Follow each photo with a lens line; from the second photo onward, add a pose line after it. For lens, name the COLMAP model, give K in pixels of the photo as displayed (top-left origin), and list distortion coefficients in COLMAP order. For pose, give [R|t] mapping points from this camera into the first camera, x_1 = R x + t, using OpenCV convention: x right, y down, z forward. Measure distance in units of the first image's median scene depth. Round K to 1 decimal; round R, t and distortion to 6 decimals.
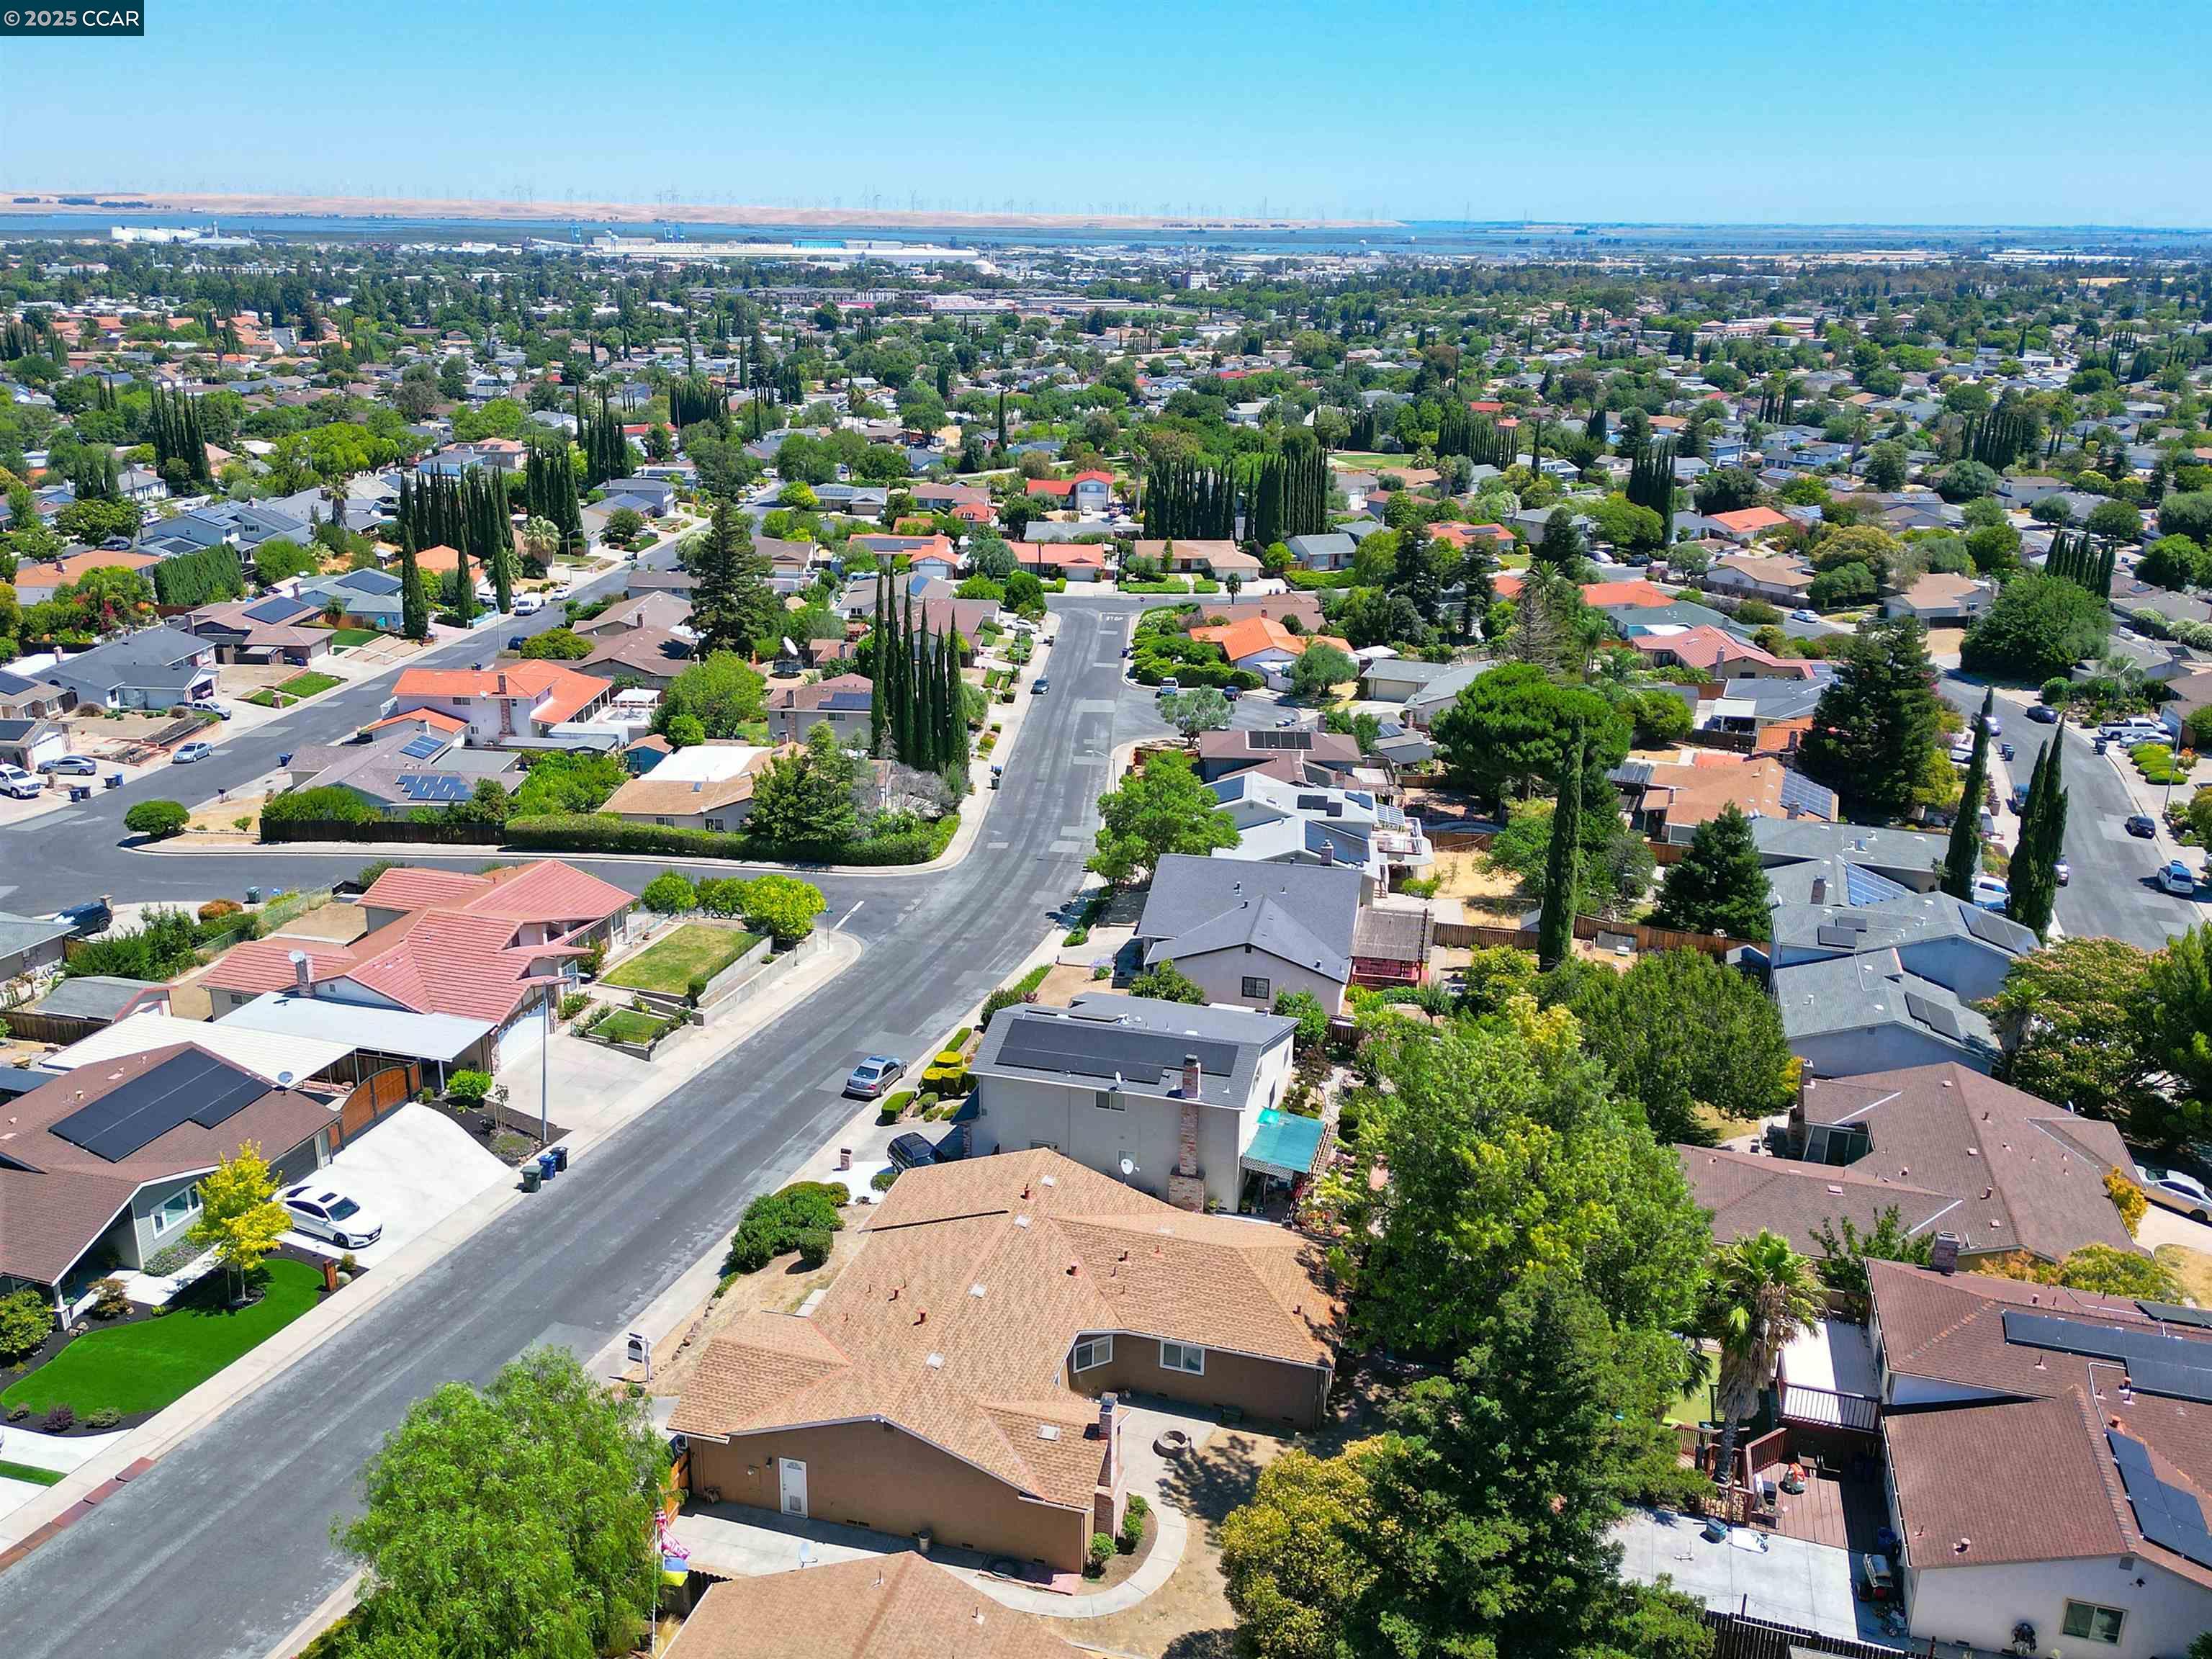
lens RADIAL K [[1846.6, 0, 1110.1], [0, 1846.6, 872.0], [0, 0, 1]] dist [0.084690, -0.004234]
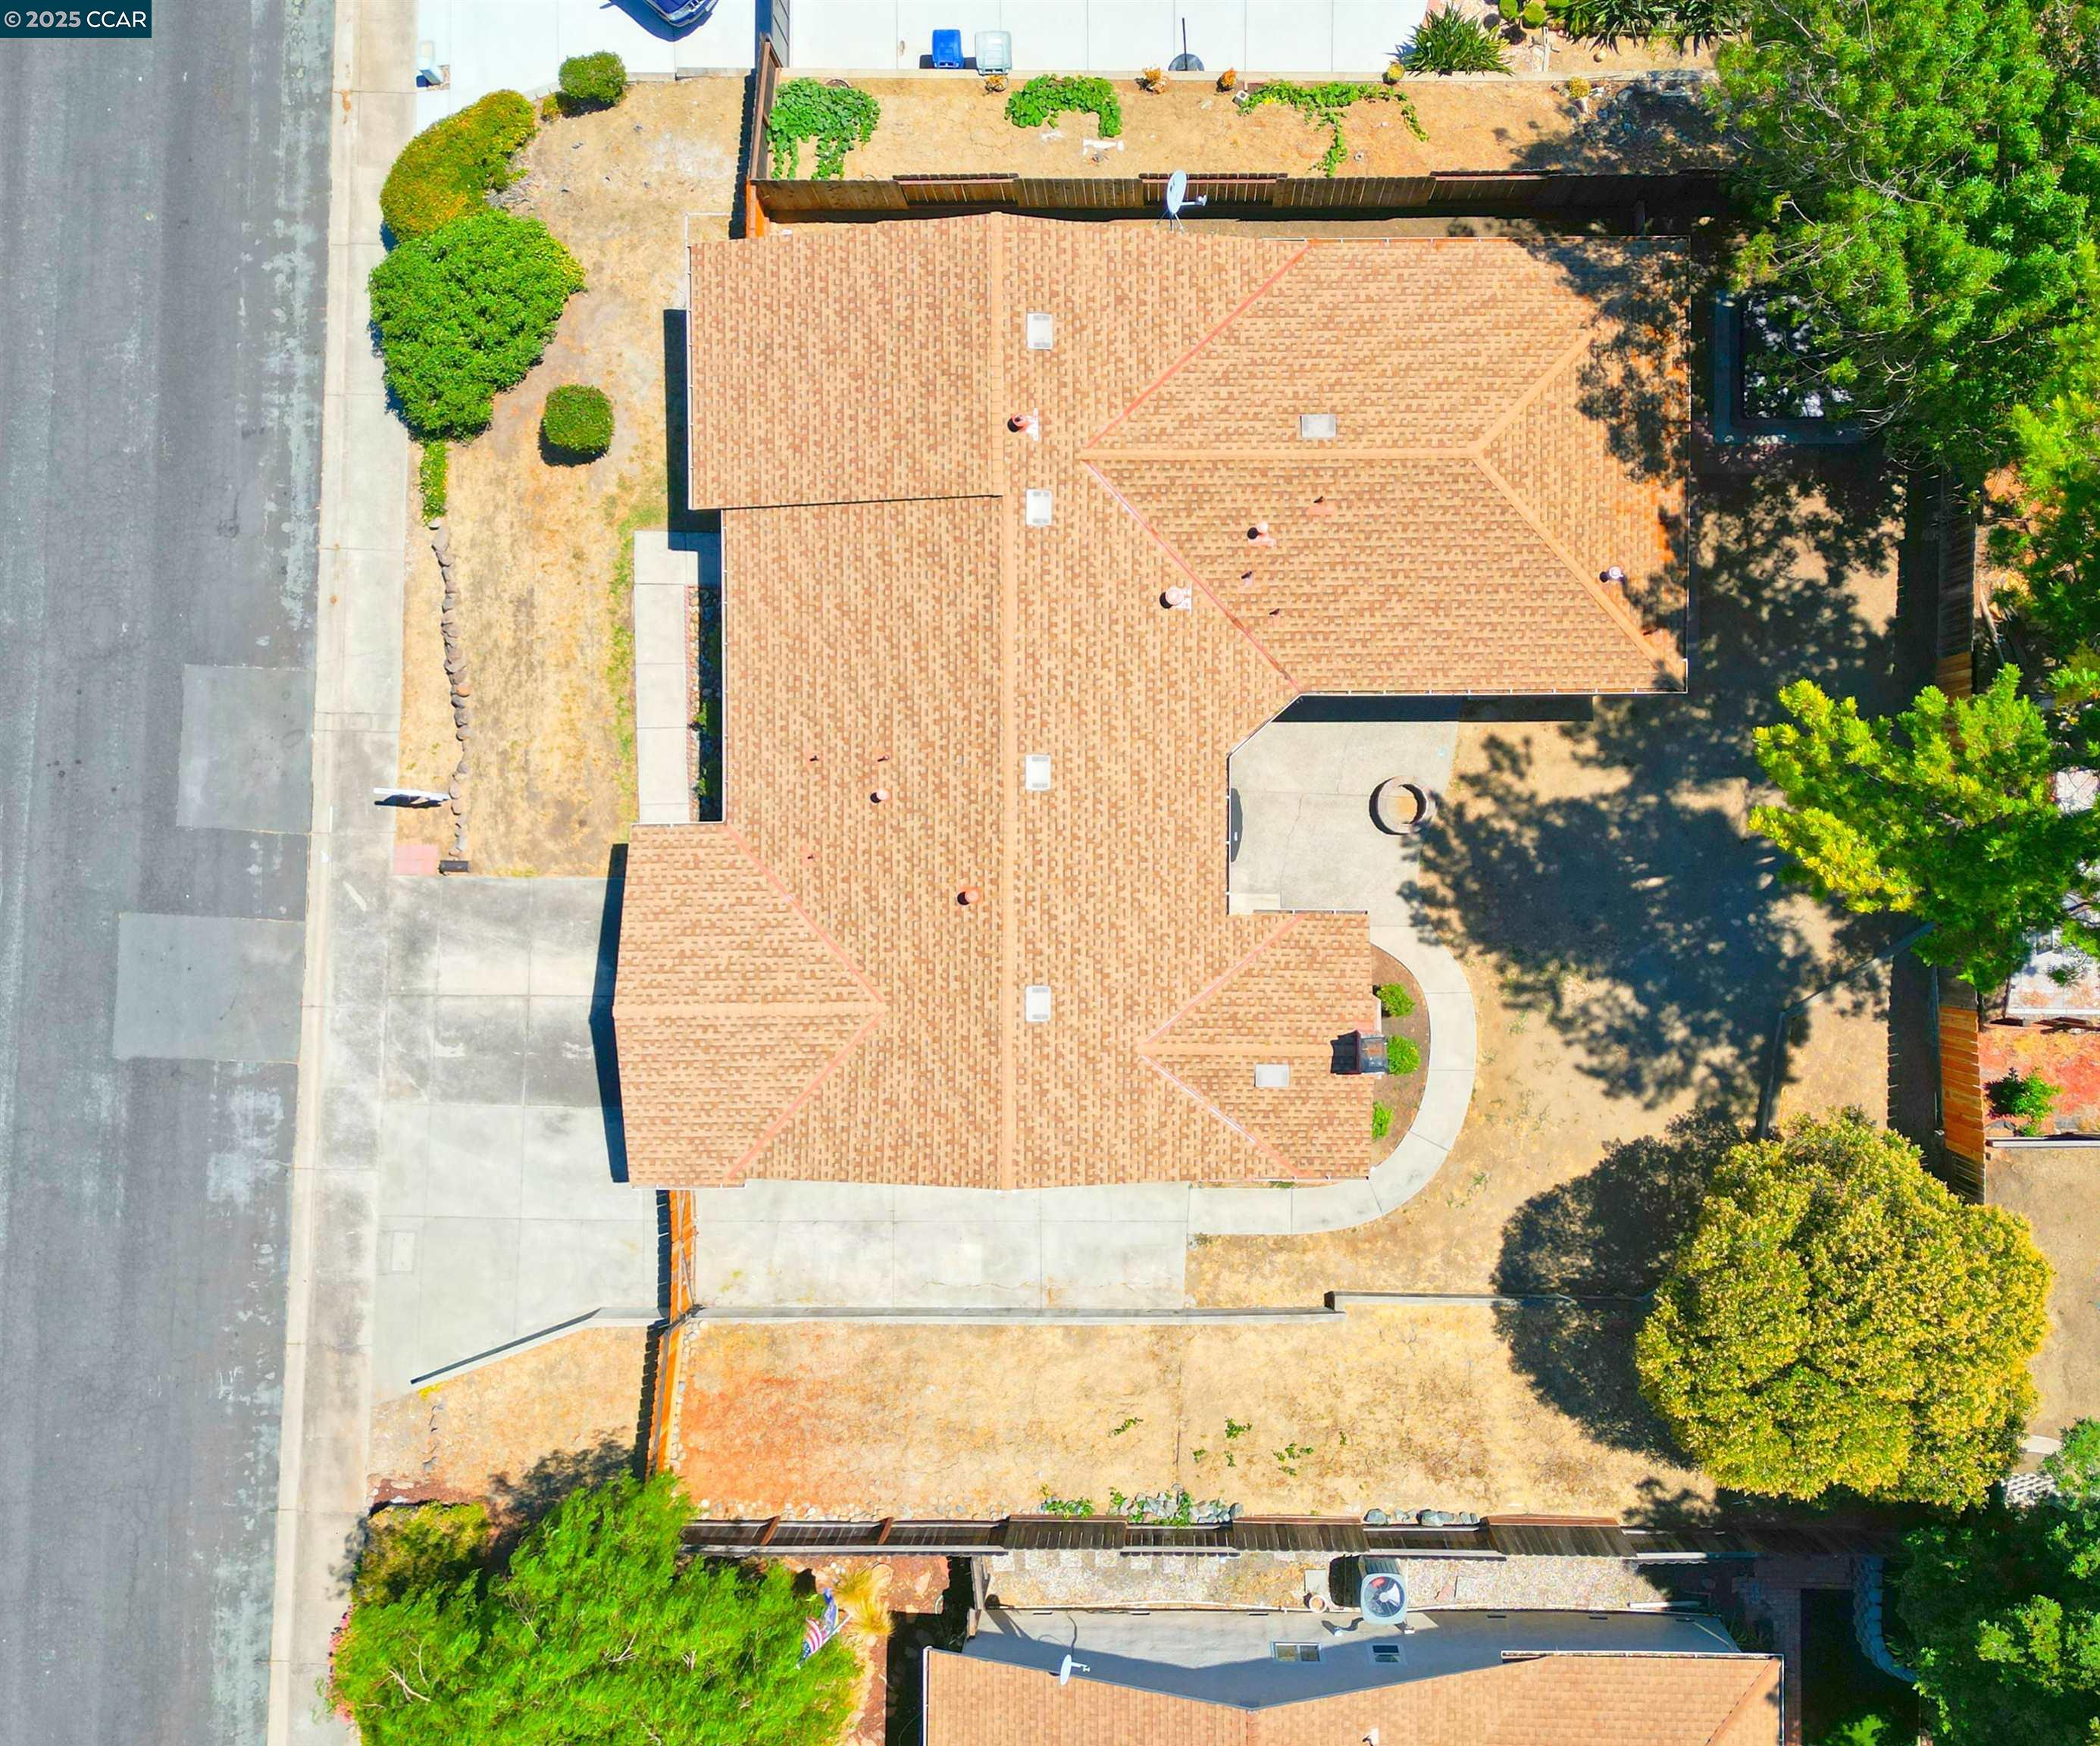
lens RADIAL K [[2084.7, 0, 1152.5], [0, 2084.7, 875.2], [0, 0, 1]] dist [0.055275, -0.007330]
pose [[0.963875, -0.265046, -0.026358, -0.014642], [0.111197, 0.310501, 0.944047, -0.145842], [-0.242032, -0.912874, 0.328757, 0.350764]]
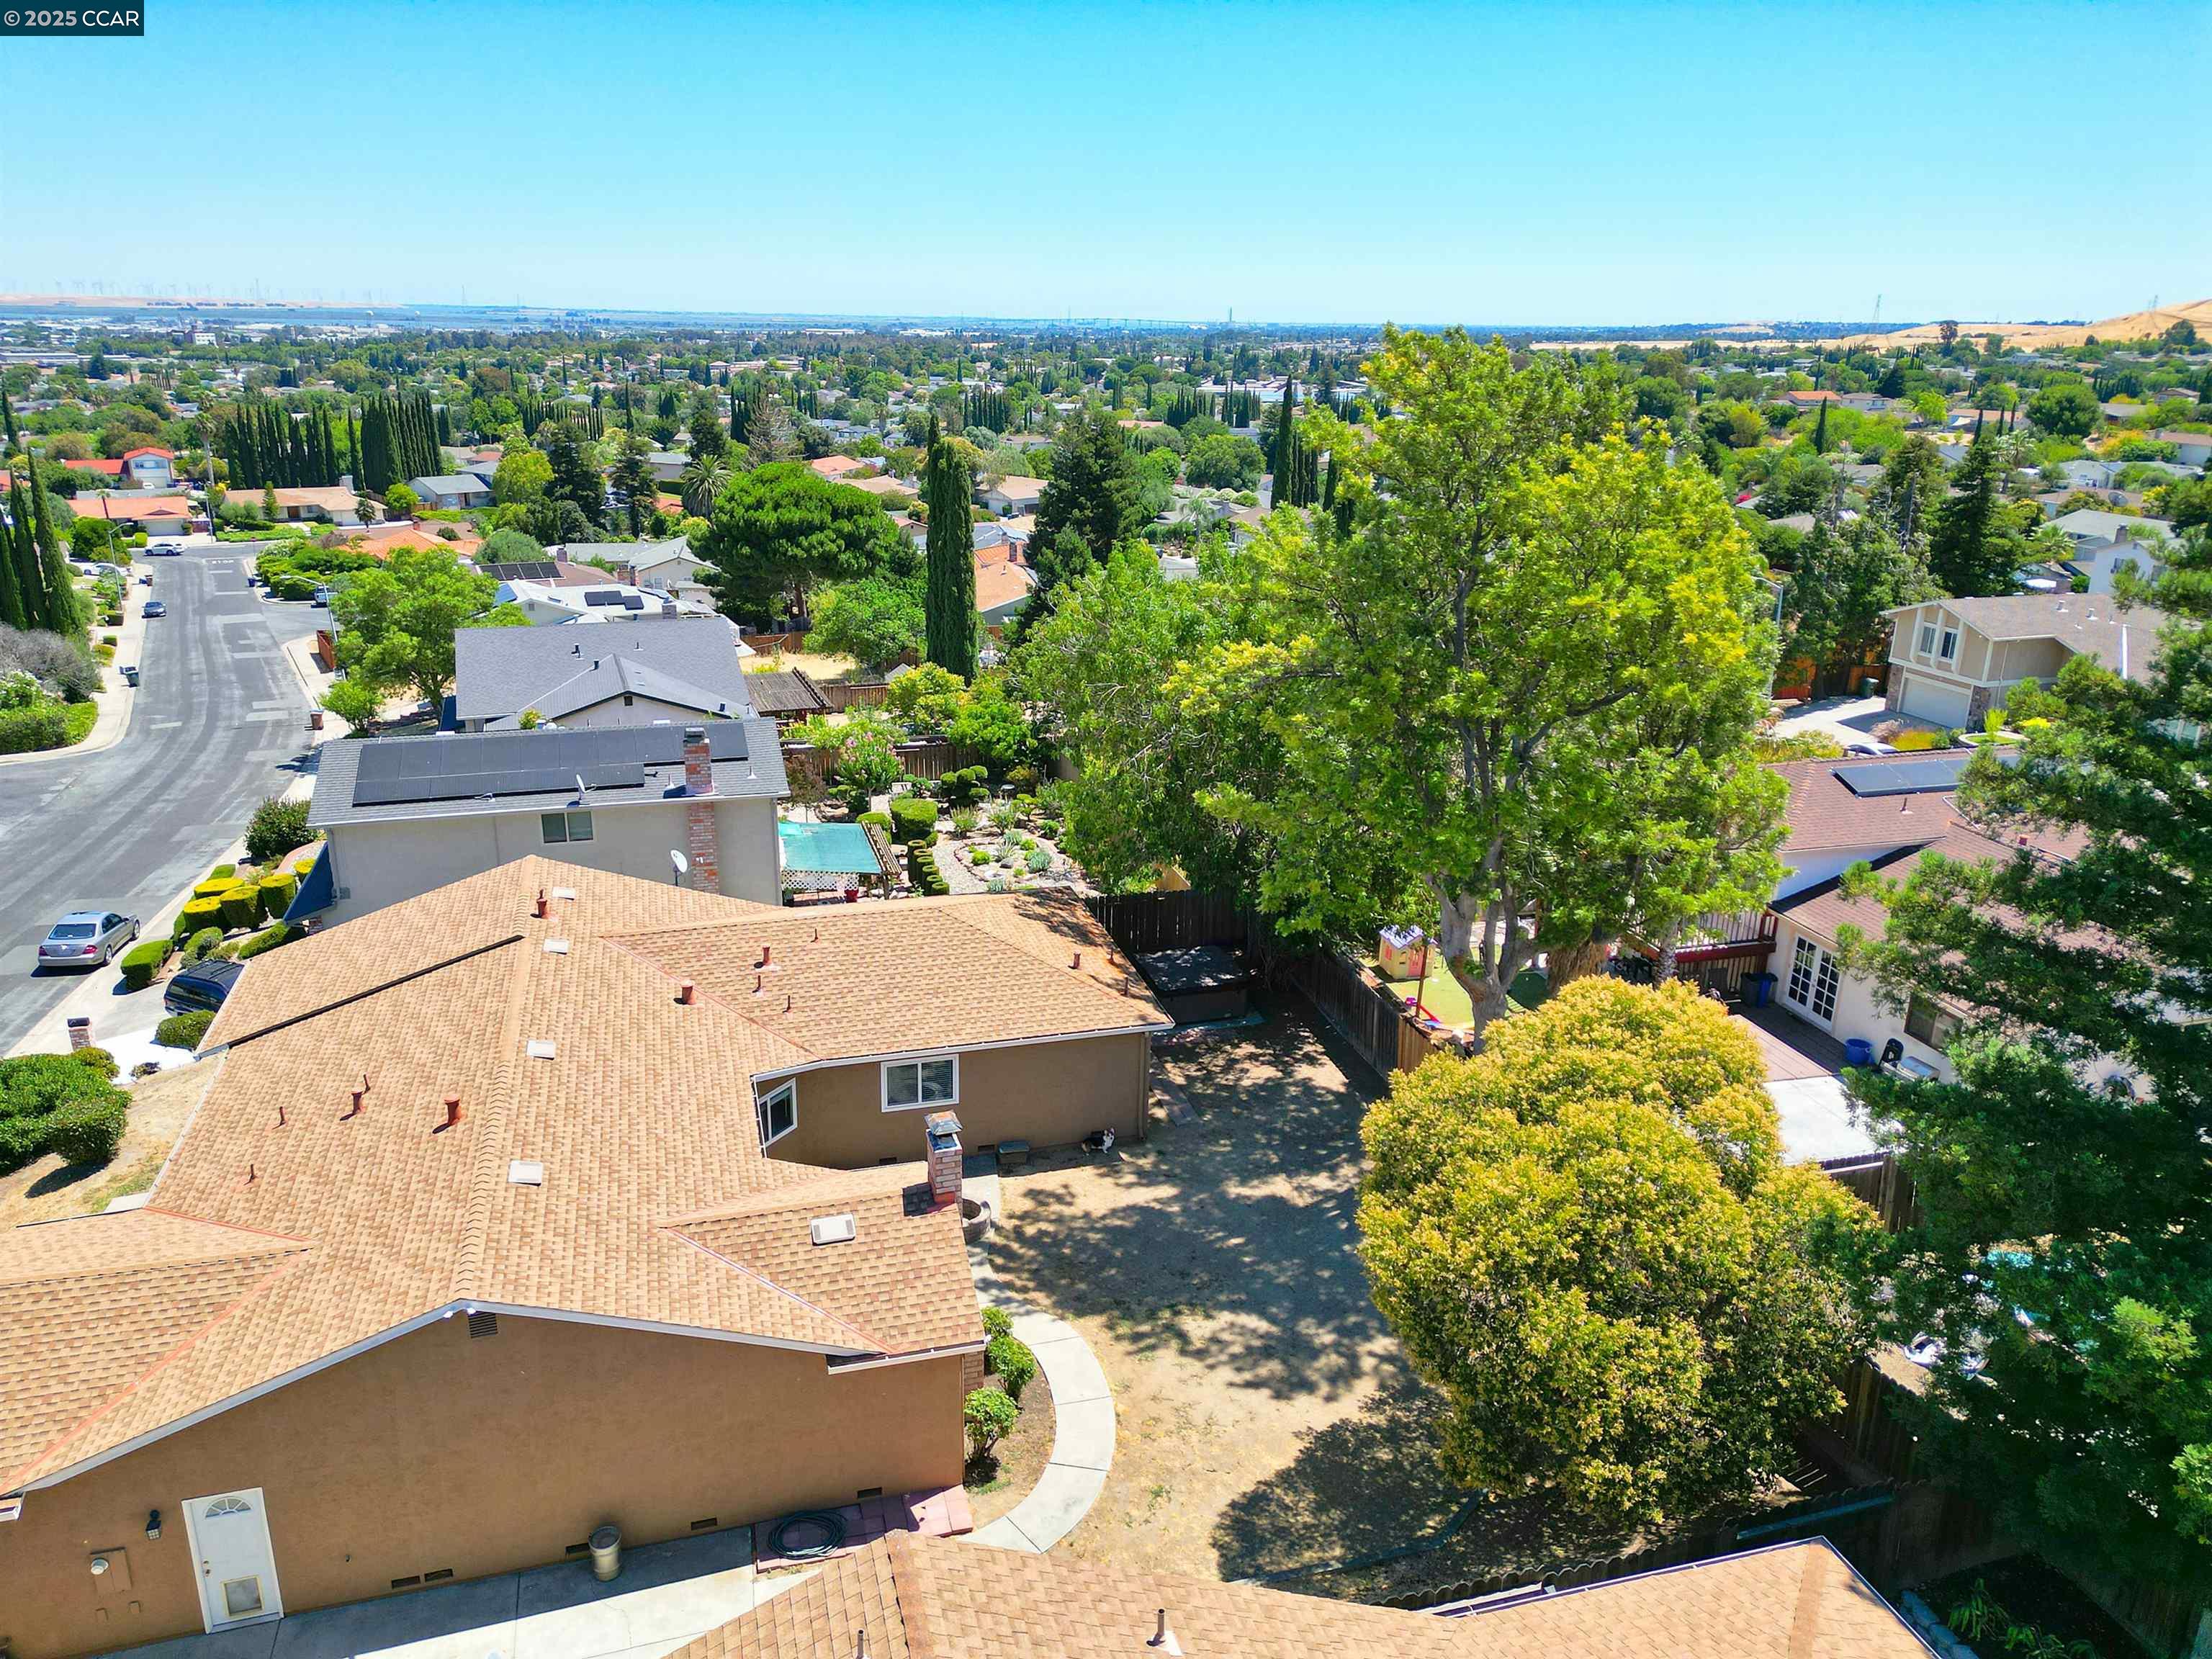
lens RADIAL K [[1560.5, 0, 1112.1], [0, 1560.5, 826.9], [0, 0, 1]] dist [0.069597, -0.062290]
pose [[0.850966, -0.166596, 0.498098, -0.064658], [0.177783, 0.983744, 0.025297, 0.083387], [-0.494216, 0.067026, 0.866751, 0.250621]]
